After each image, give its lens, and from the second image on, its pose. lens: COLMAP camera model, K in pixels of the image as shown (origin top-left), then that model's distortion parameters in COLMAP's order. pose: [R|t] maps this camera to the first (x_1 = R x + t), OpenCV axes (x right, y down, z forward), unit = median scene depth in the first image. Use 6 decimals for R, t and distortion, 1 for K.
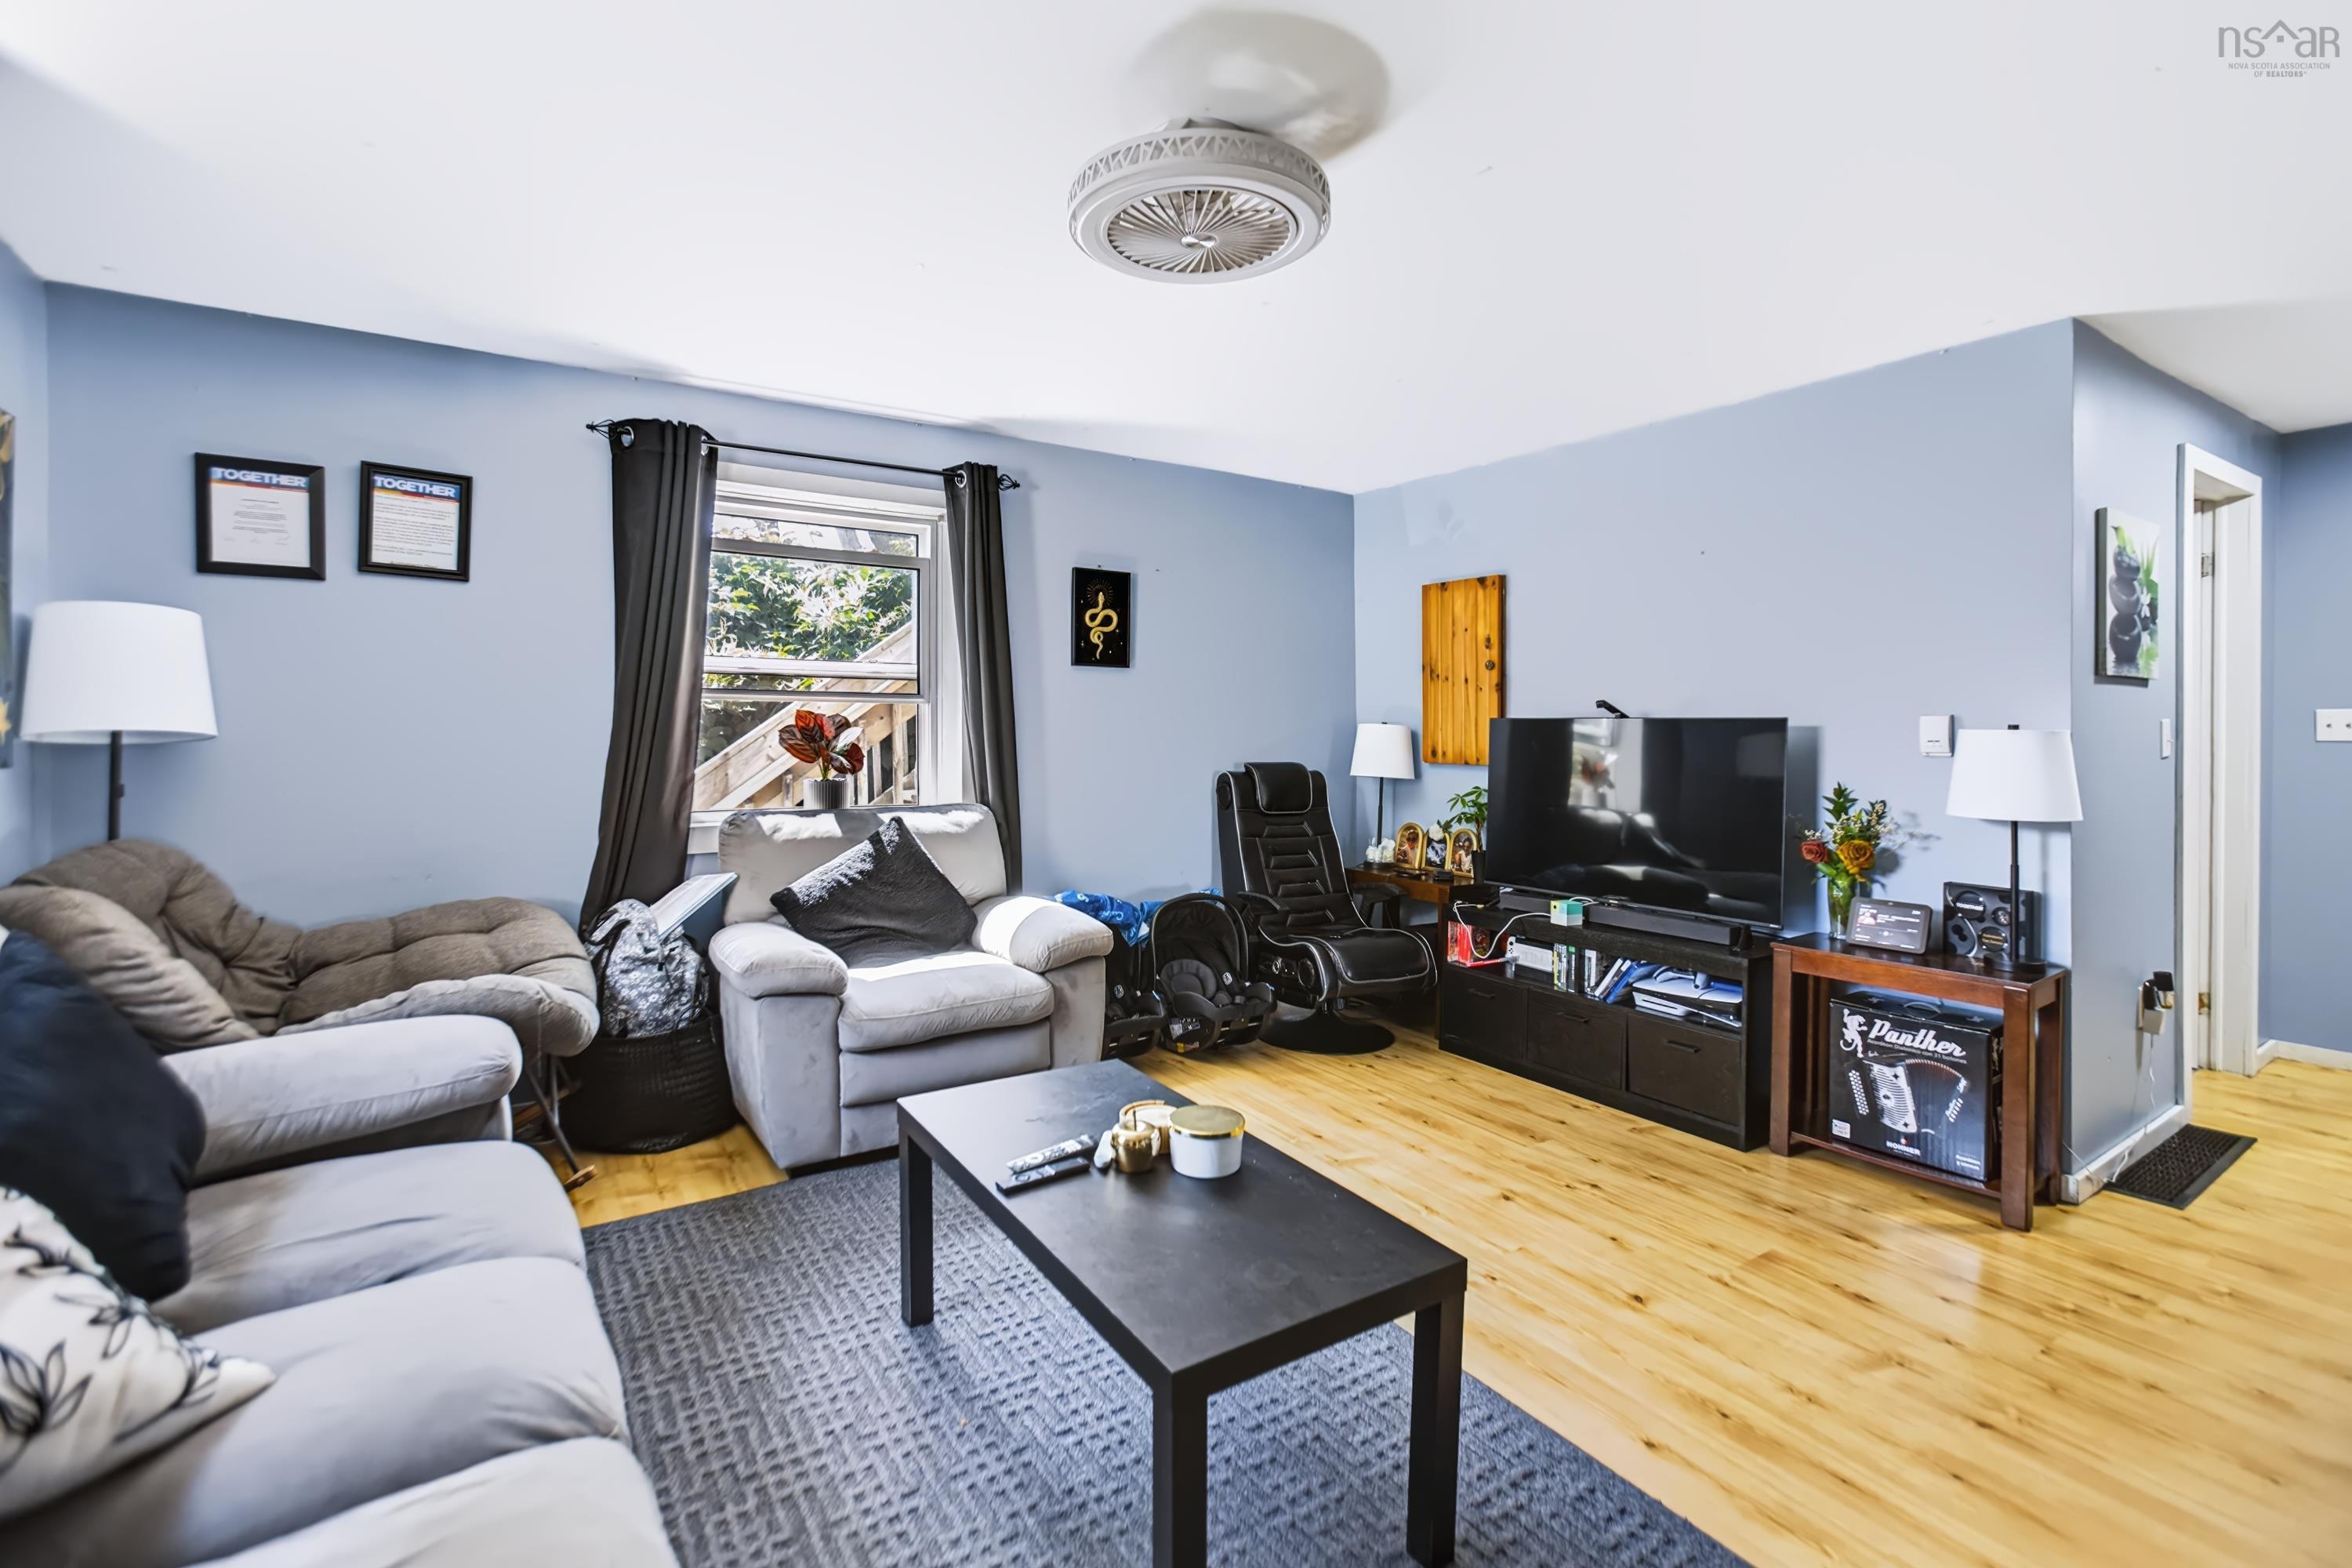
lens RADIAL K [[1049.5, 0, 1181.0], [0, 1049.5, 739.6], [0, 0, 1]] dist [-0.000632, -0.000432]
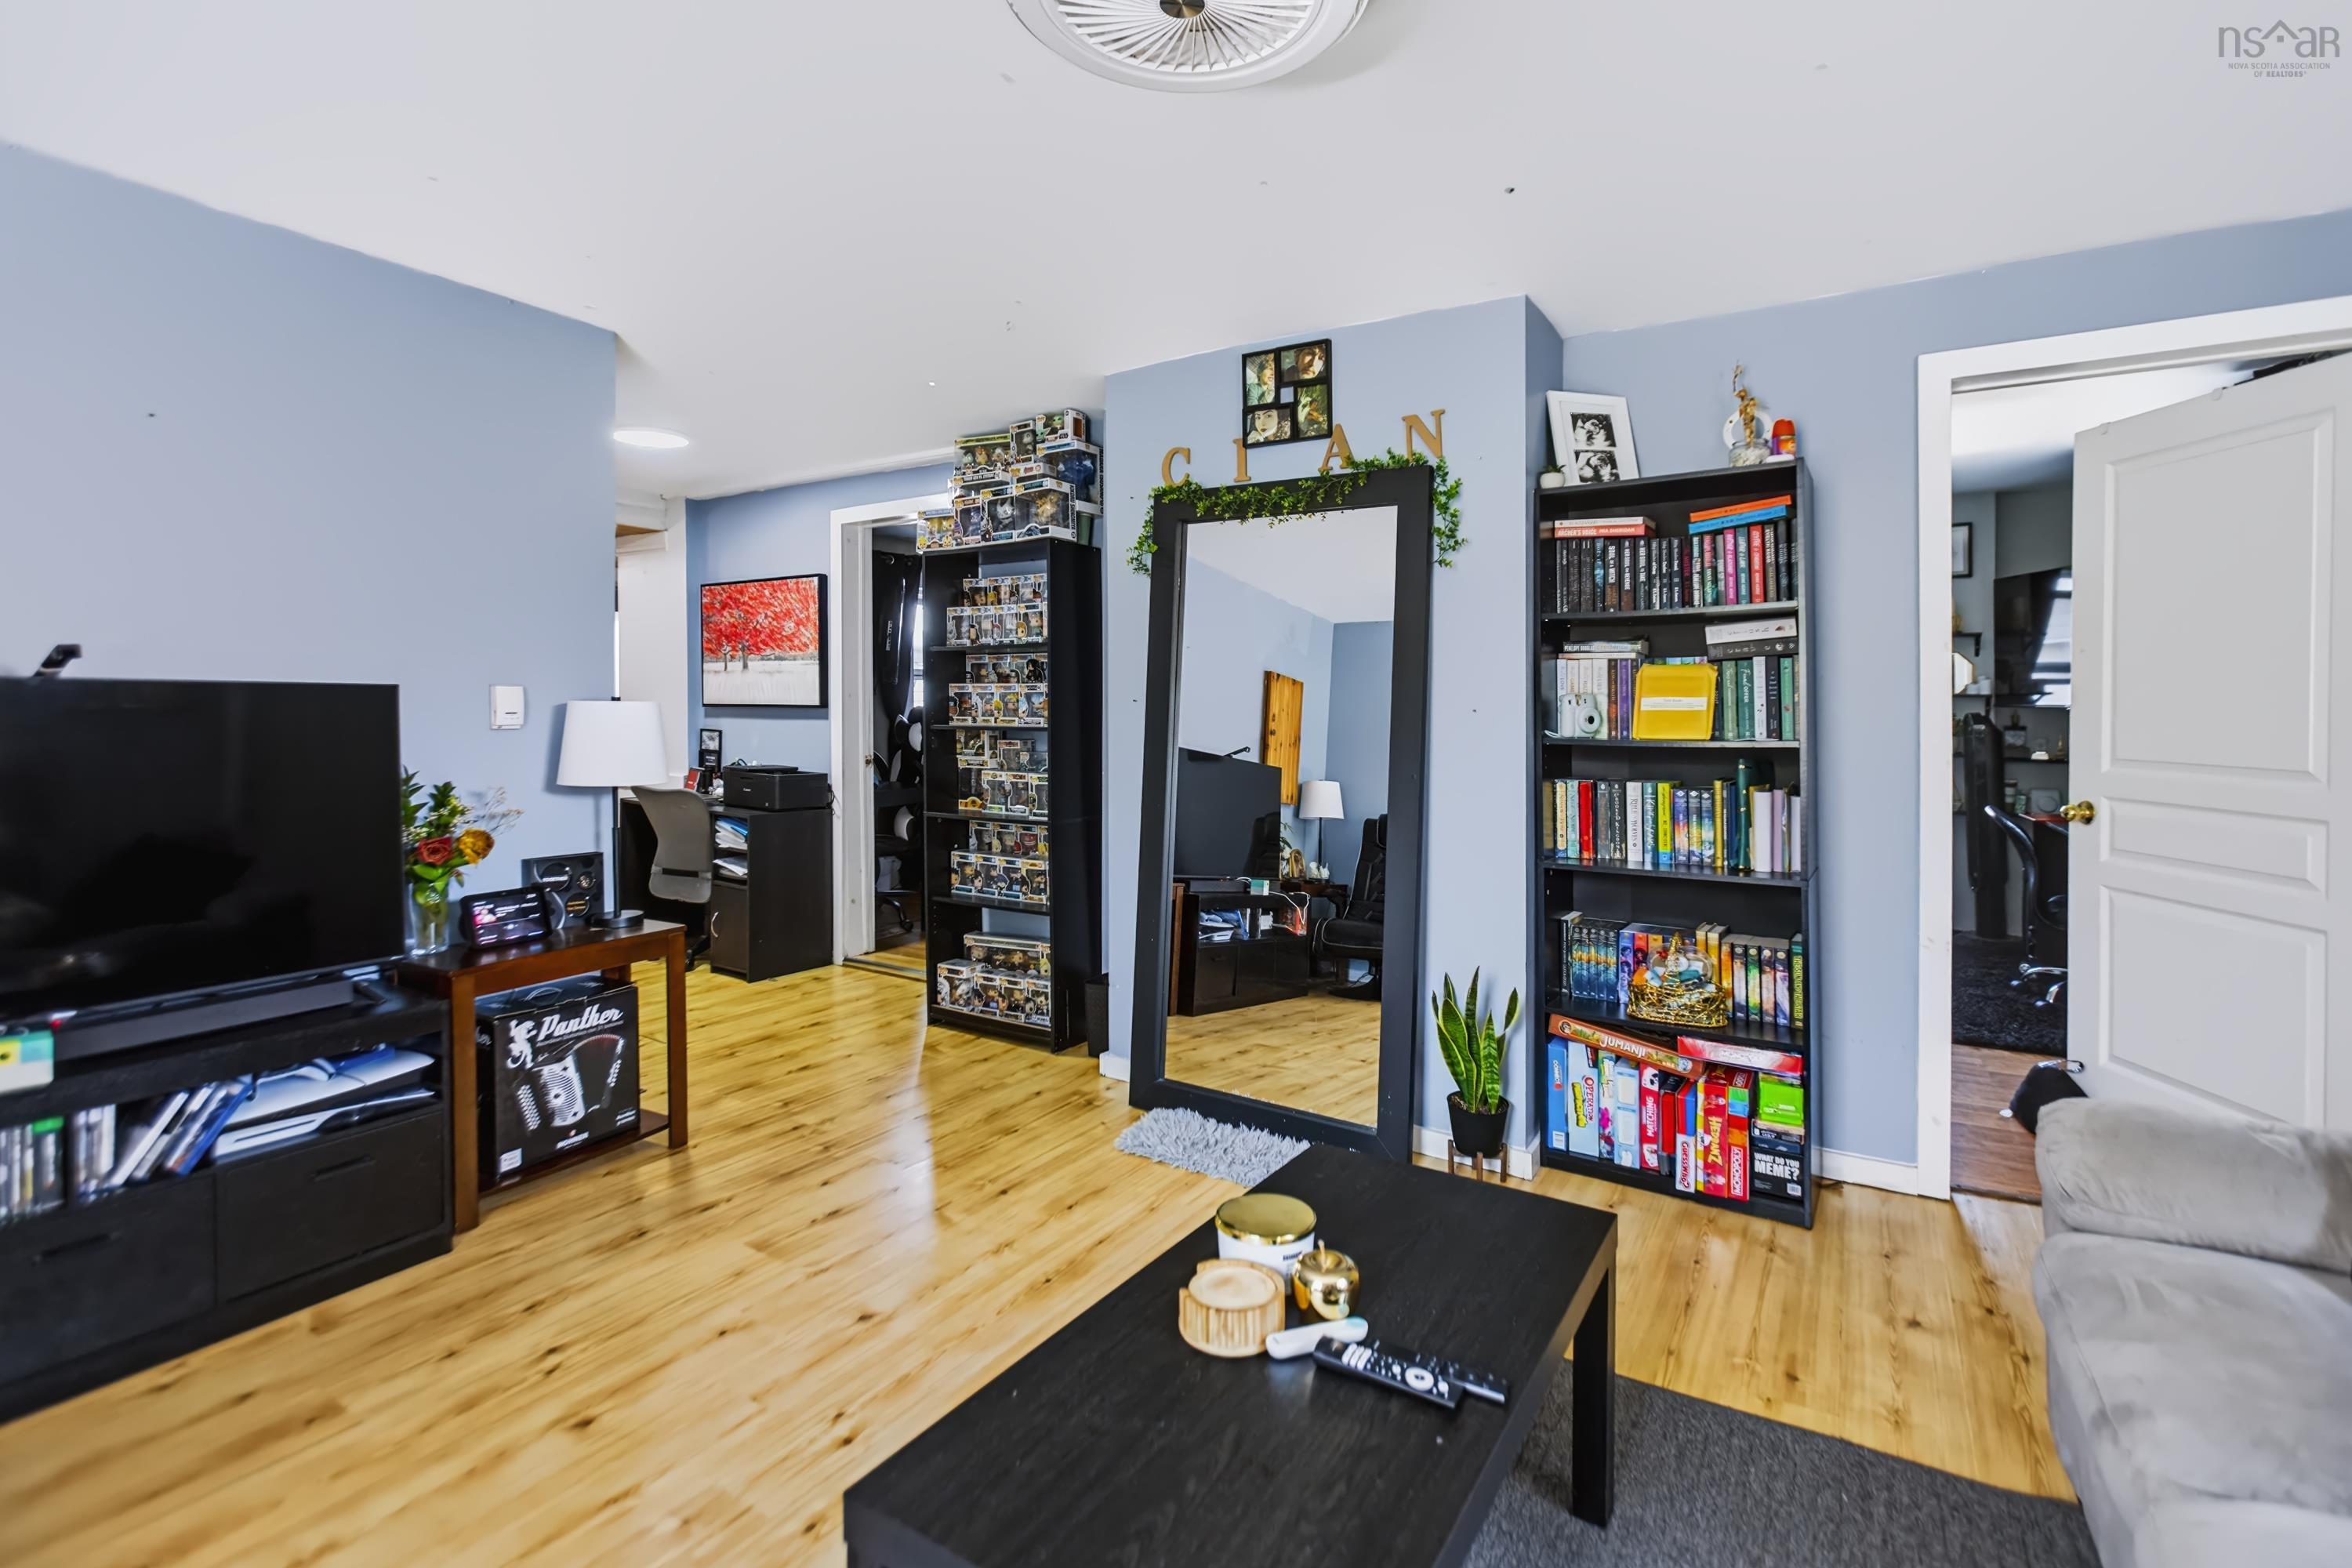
lens RADIAL K [[1080.1, 0, 1179.9], [0, 1080.1, 706.7], [0, 0, 1]] dist [0.002611, 0.000628]
pose [[-0.414124, -0.005653, 0.910203, -0.422534], [0.005683, 0.999945, 0.008796, -0.009082], [-0.910203, 0.008815, -0.414069, 0.885683]]
